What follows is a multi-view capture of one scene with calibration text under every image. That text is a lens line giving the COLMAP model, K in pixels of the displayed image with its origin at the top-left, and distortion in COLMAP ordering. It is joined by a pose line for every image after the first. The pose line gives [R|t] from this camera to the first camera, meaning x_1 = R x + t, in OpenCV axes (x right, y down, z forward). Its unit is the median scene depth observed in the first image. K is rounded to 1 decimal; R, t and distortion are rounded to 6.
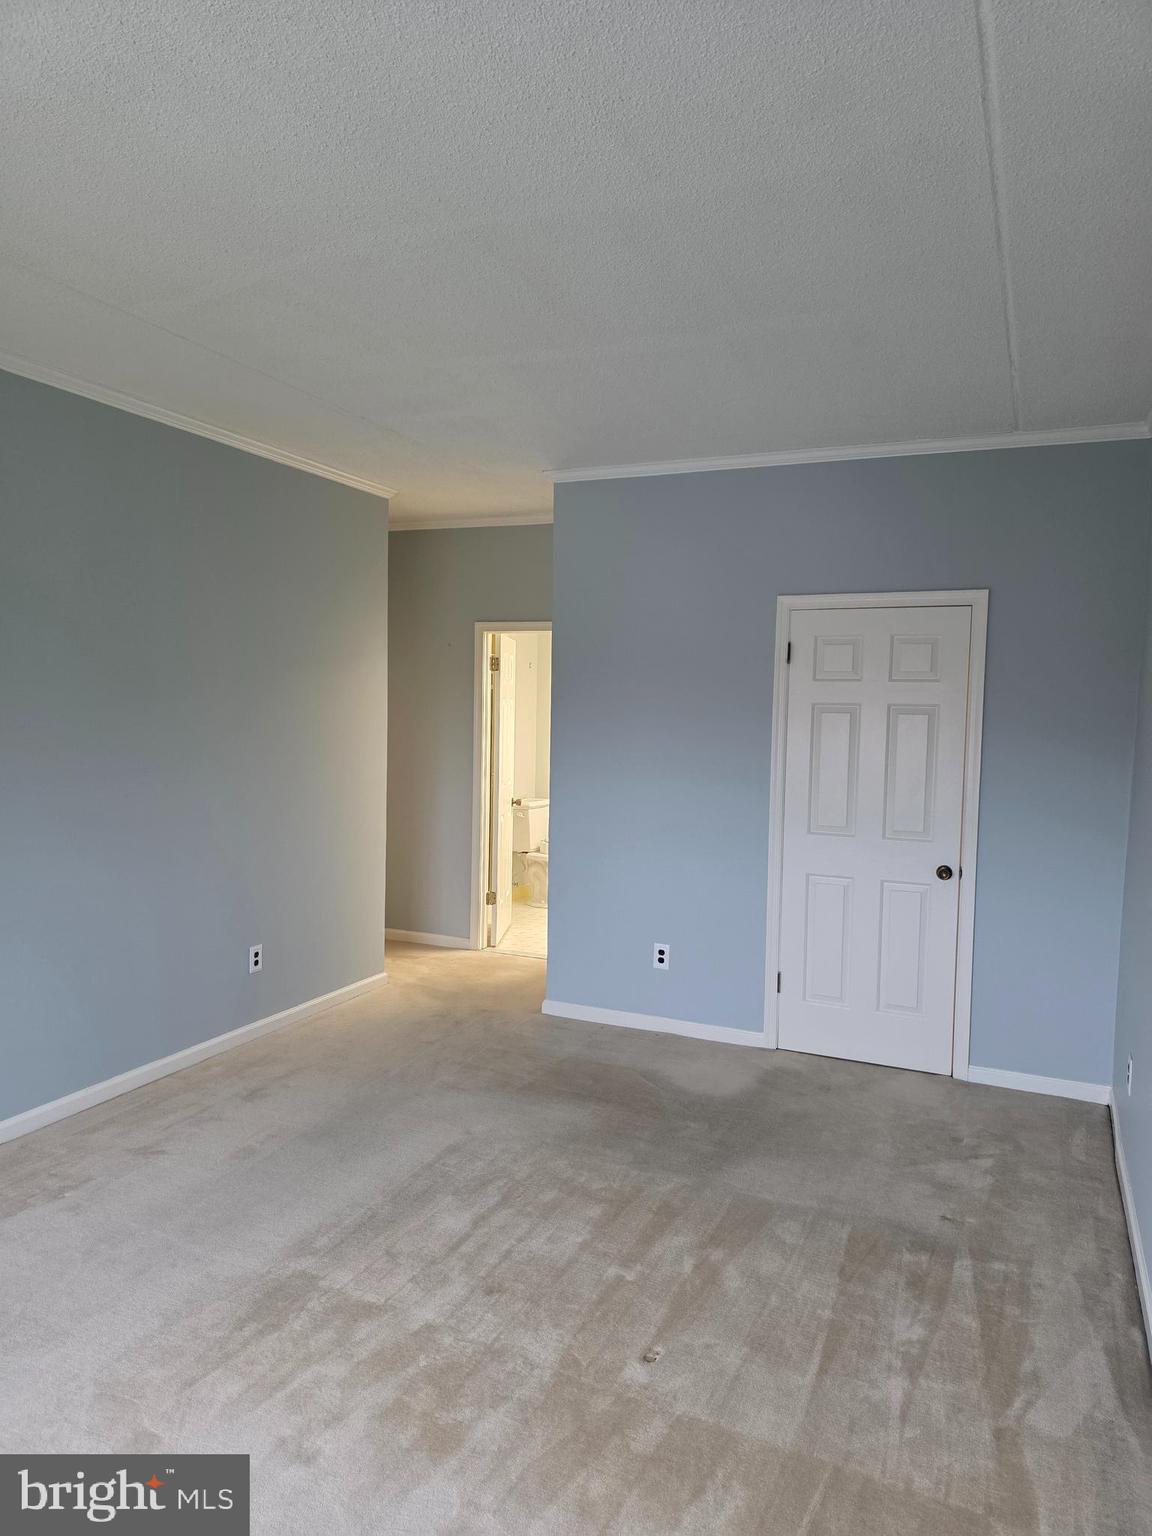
lens RADIAL K [[1038.5, 0, 576.0], [0, 1038.5, 768.0], [0, 0, 1]] dist [0.056335, -0.061177]
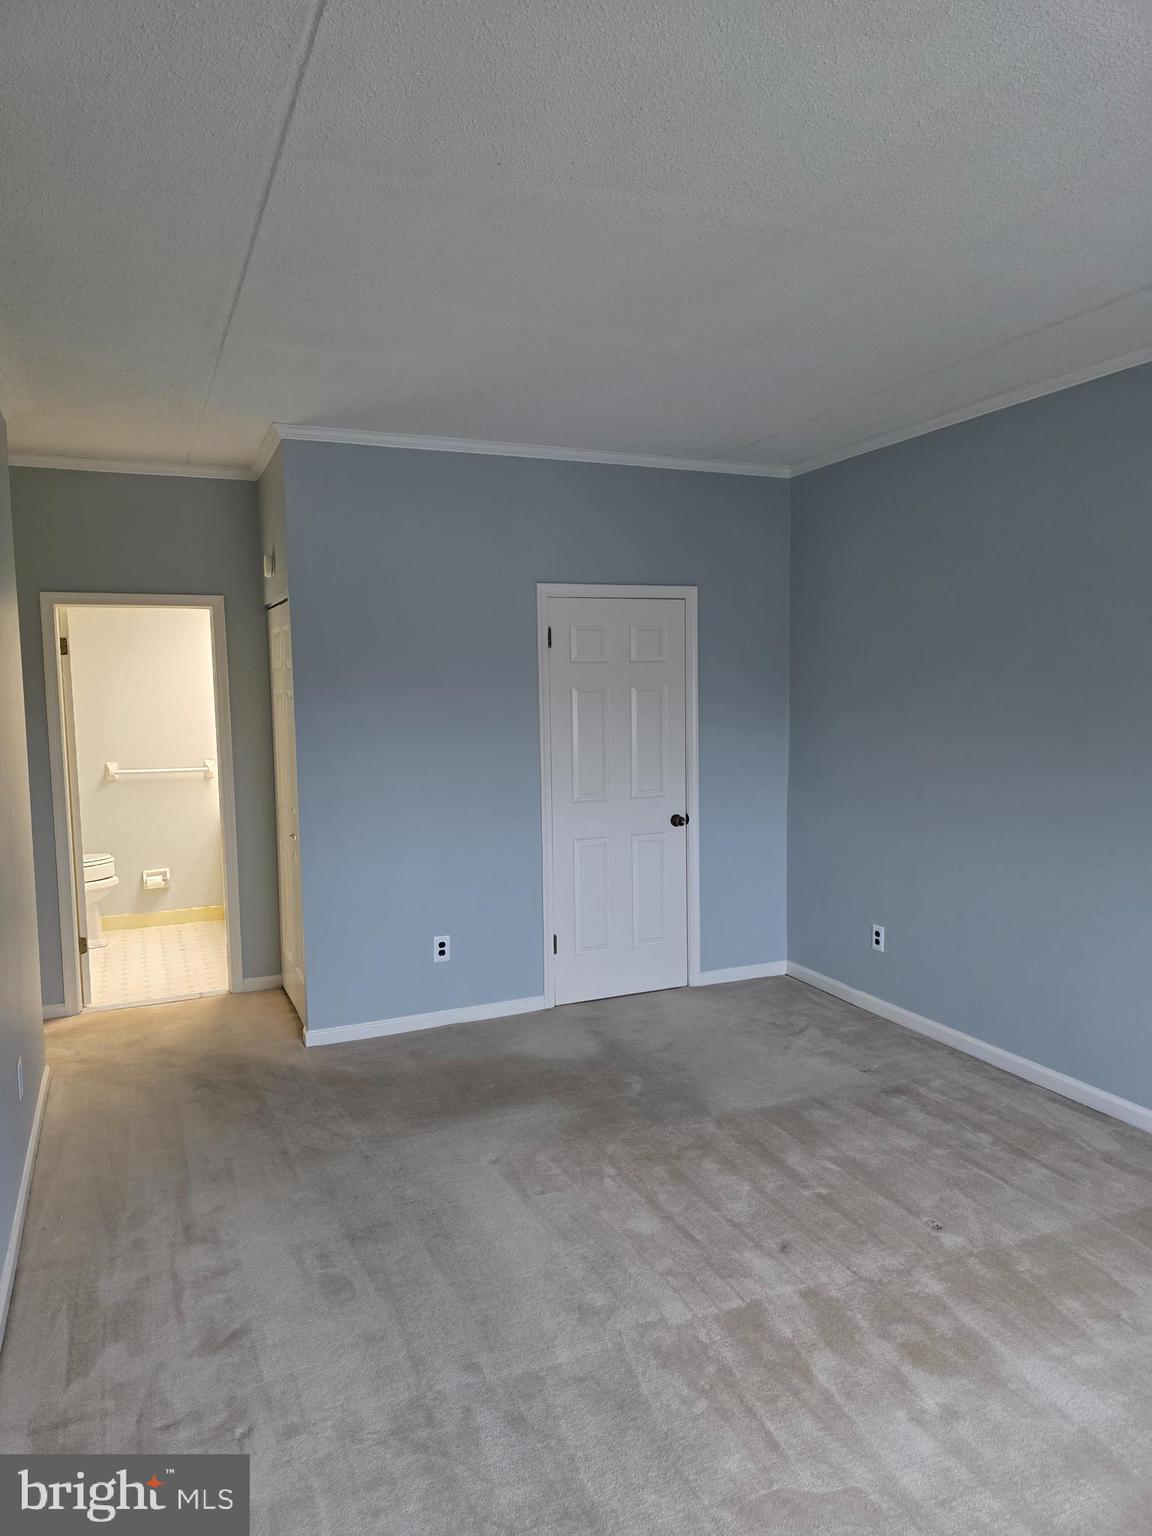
lens RADIAL K [[1038.5, 0, 576.0], [0, 1038.5, 768.0], [0, 0, 1]] dist [0.056335, -0.061177]
pose [[0.679720, -0.096225, 0.727132, -0.612922], [0.079941, 0.995170, 0.056968, -0.039322], [-0.729102, 0.019406, 0.684130, 0.272967]]
